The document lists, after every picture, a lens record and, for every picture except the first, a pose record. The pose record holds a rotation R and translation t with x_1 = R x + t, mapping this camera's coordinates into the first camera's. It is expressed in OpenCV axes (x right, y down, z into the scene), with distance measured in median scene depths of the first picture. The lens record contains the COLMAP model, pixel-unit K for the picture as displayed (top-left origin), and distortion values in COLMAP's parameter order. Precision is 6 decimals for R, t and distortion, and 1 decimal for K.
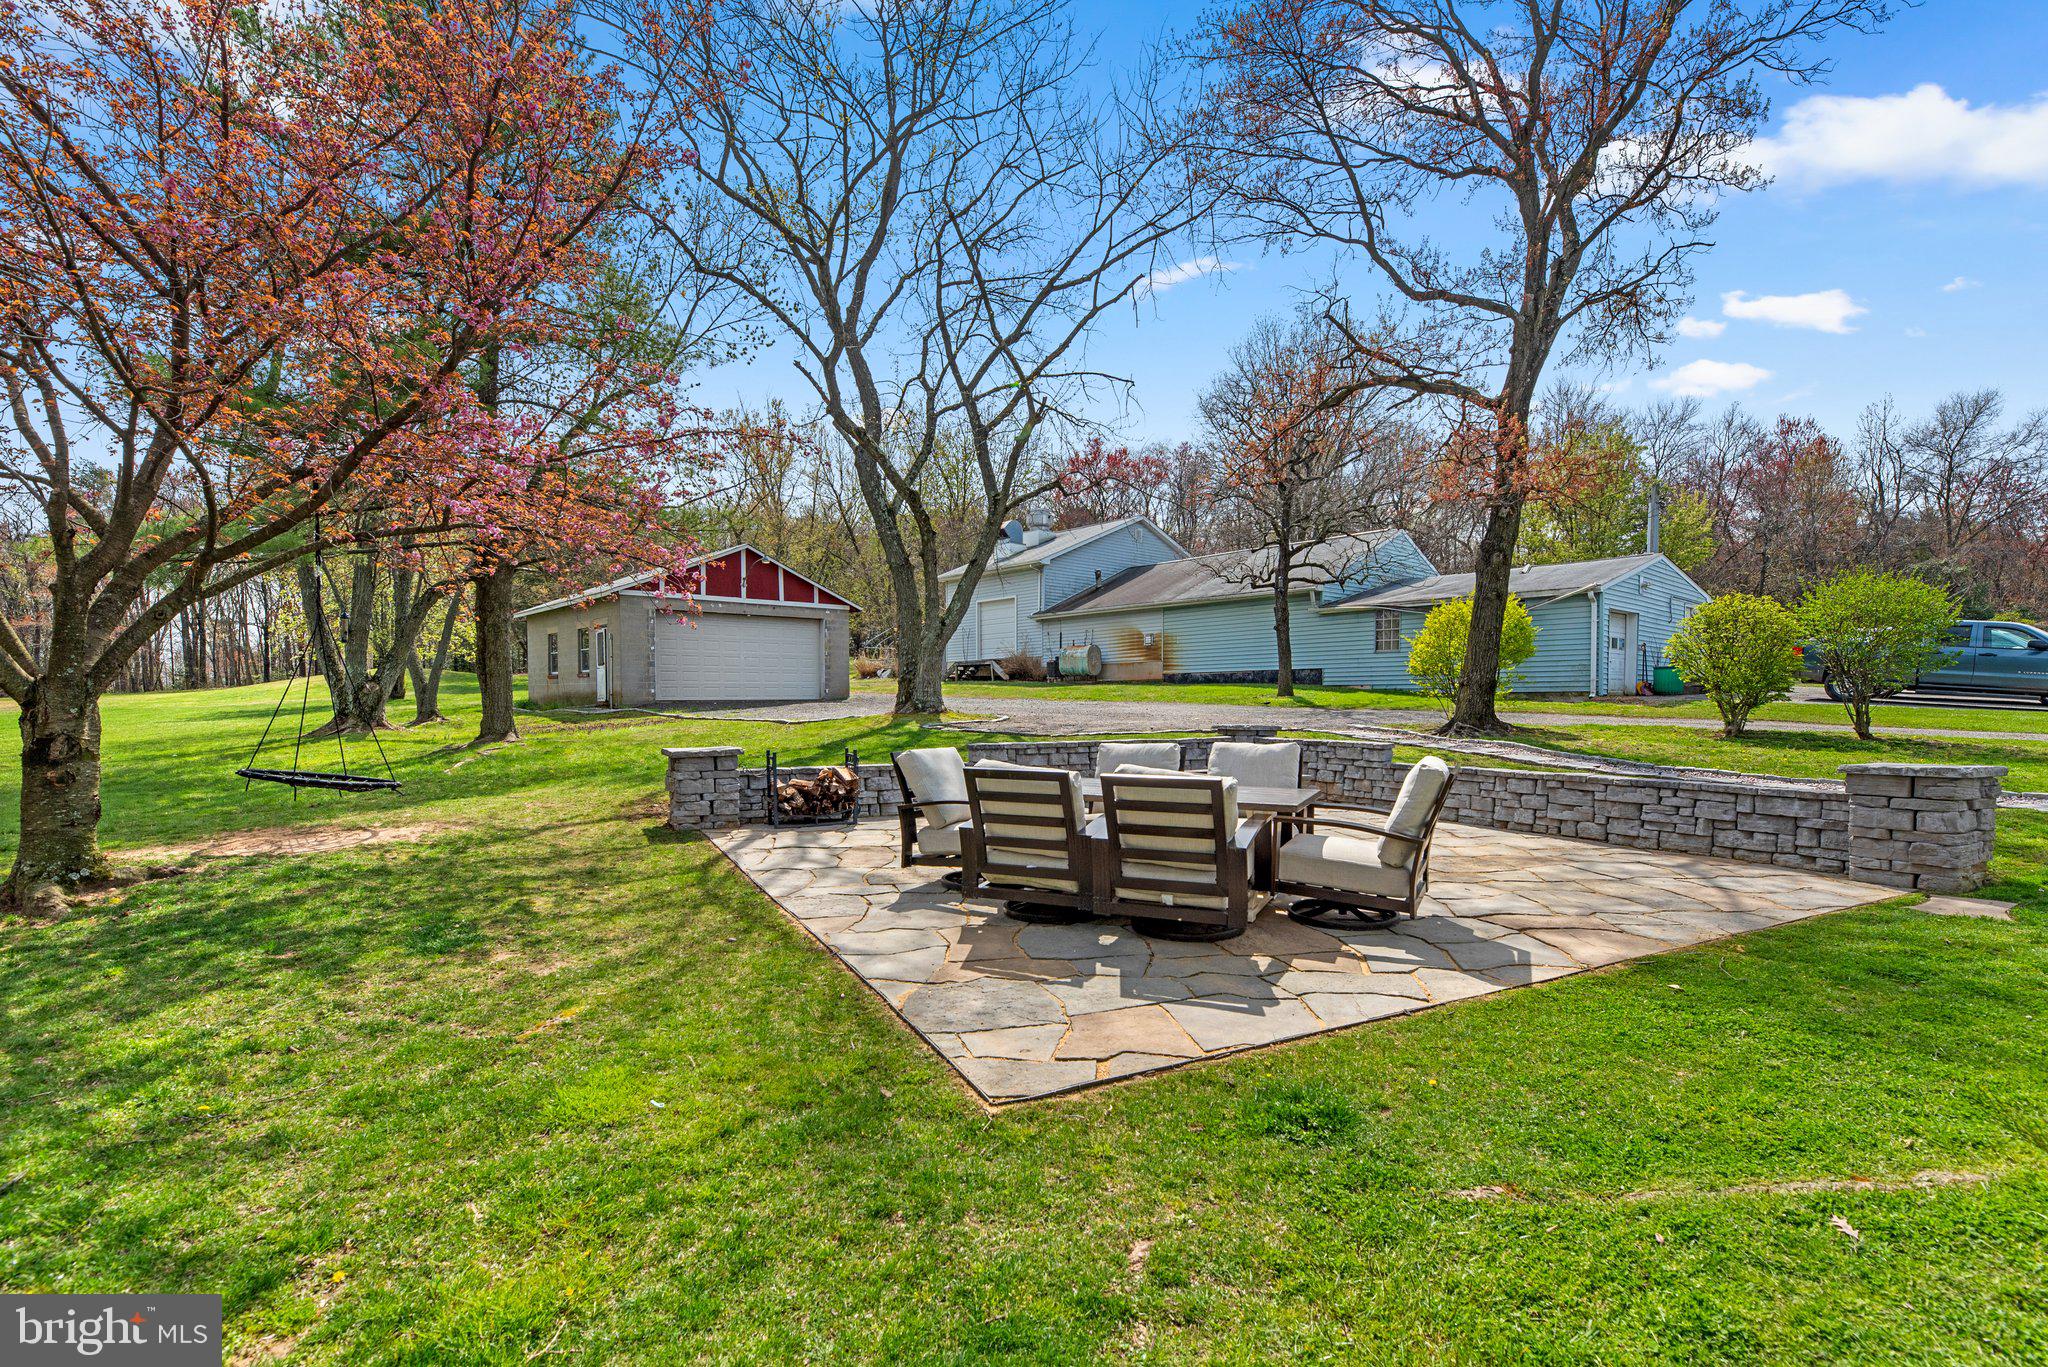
lens RADIAL K [[920.8, 0, 1026.8], [0, 920.8, 680.7], [0, 0, 1]] dist [0.001424, 0.000578]
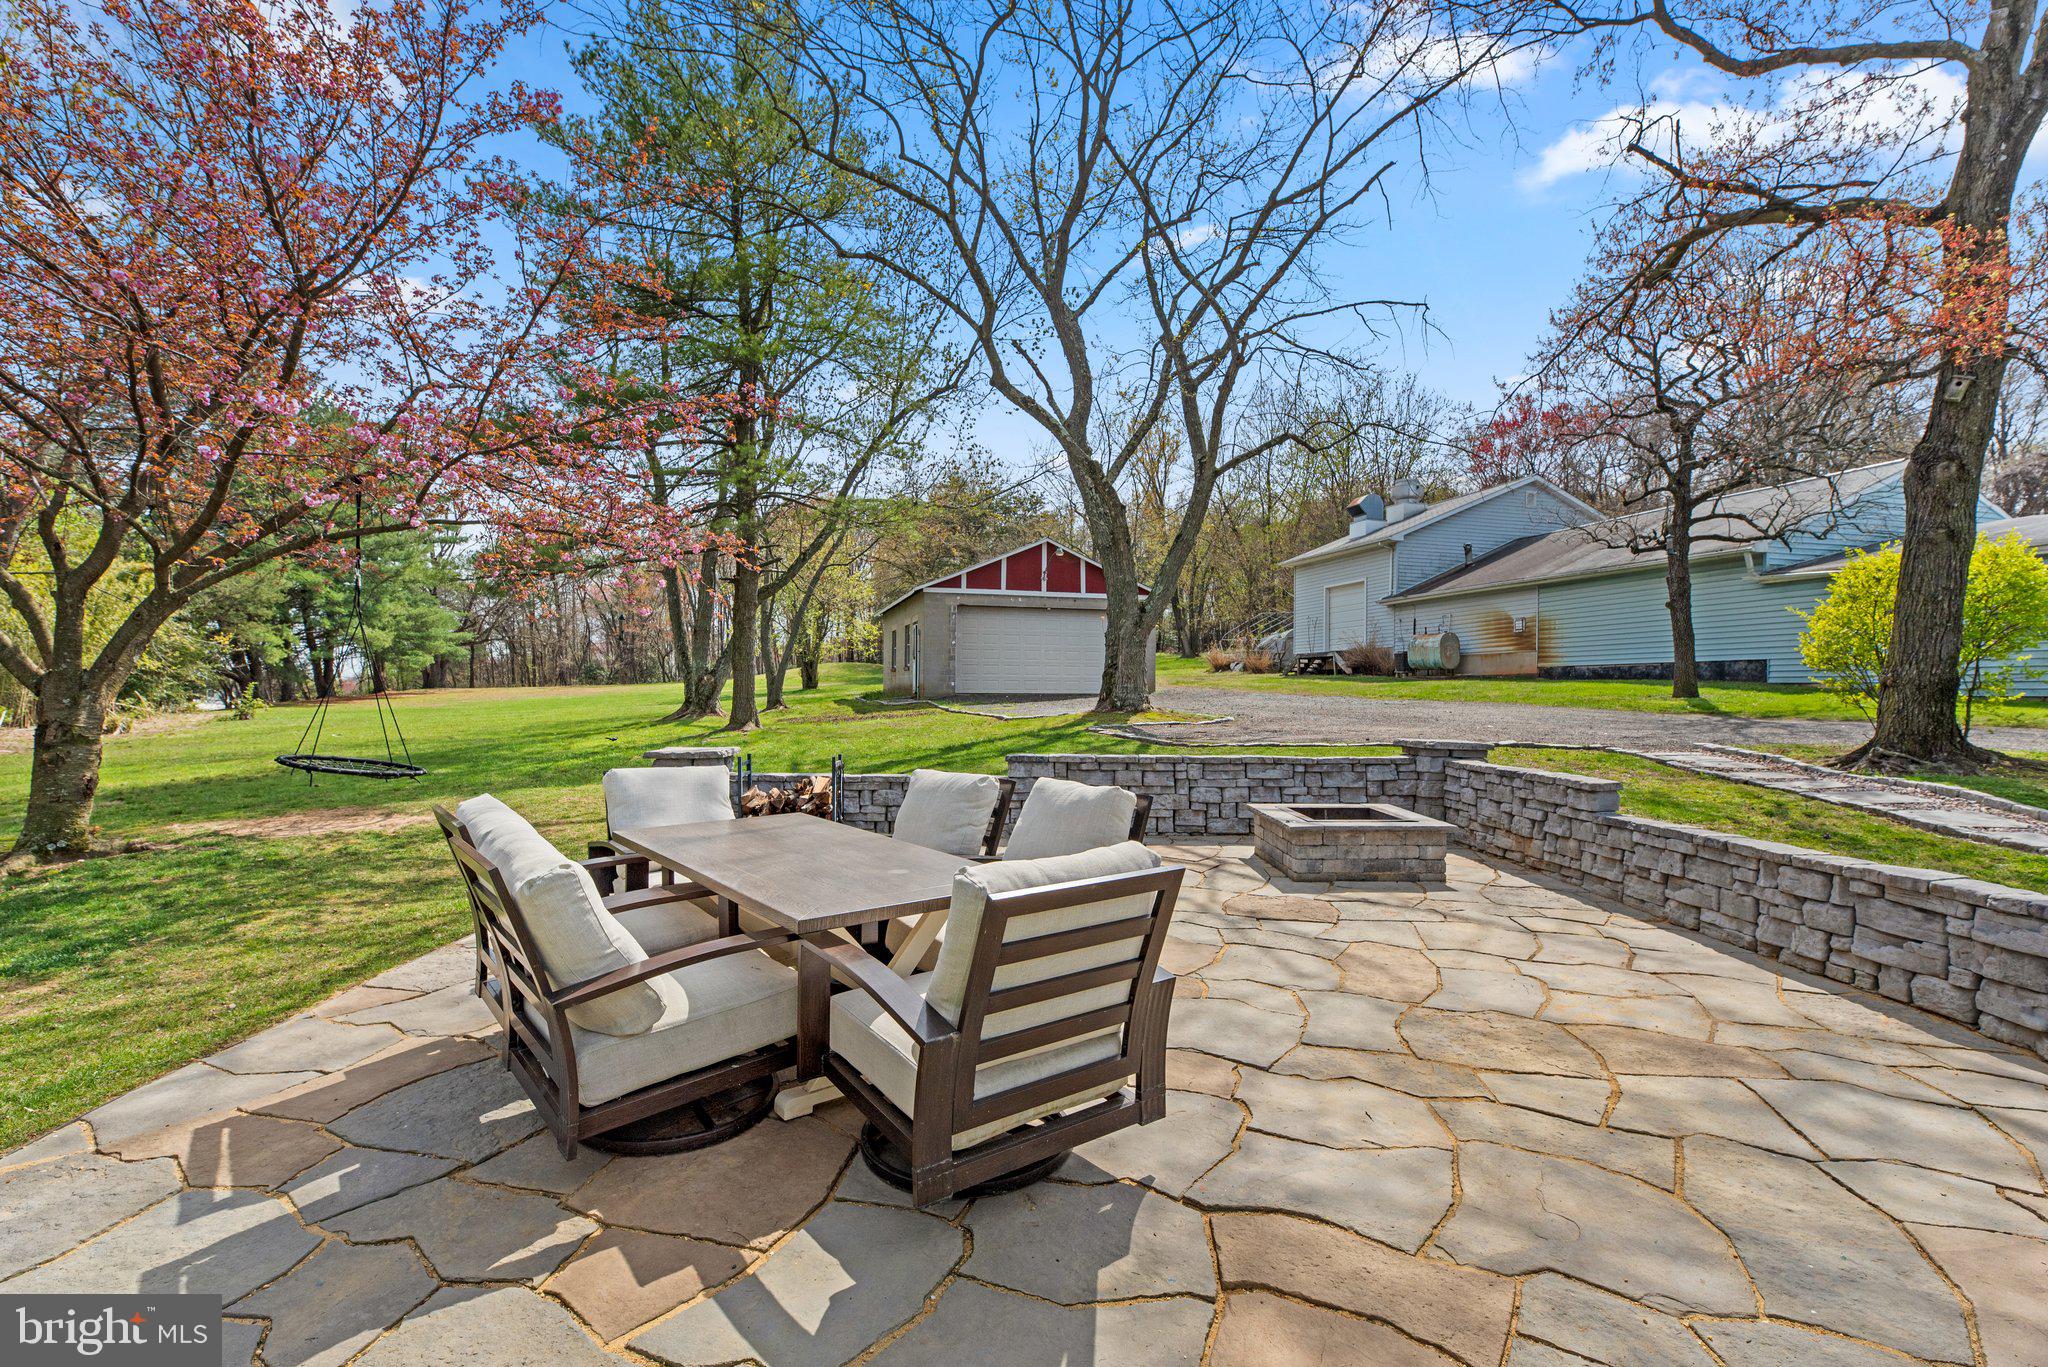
lens RADIAL K [[915.0, 0, 1021.2], [0, 915.0, 651.6], [0, 0, 1]] dist [0.001811, 0.000645]
pose [[0.899241, -0.008277, -0.437375, 0.127058], [-0.002337, 0.999716, -0.023723, -0.001193], [0.437447, 0.022355, 0.898966, 0.116702]]
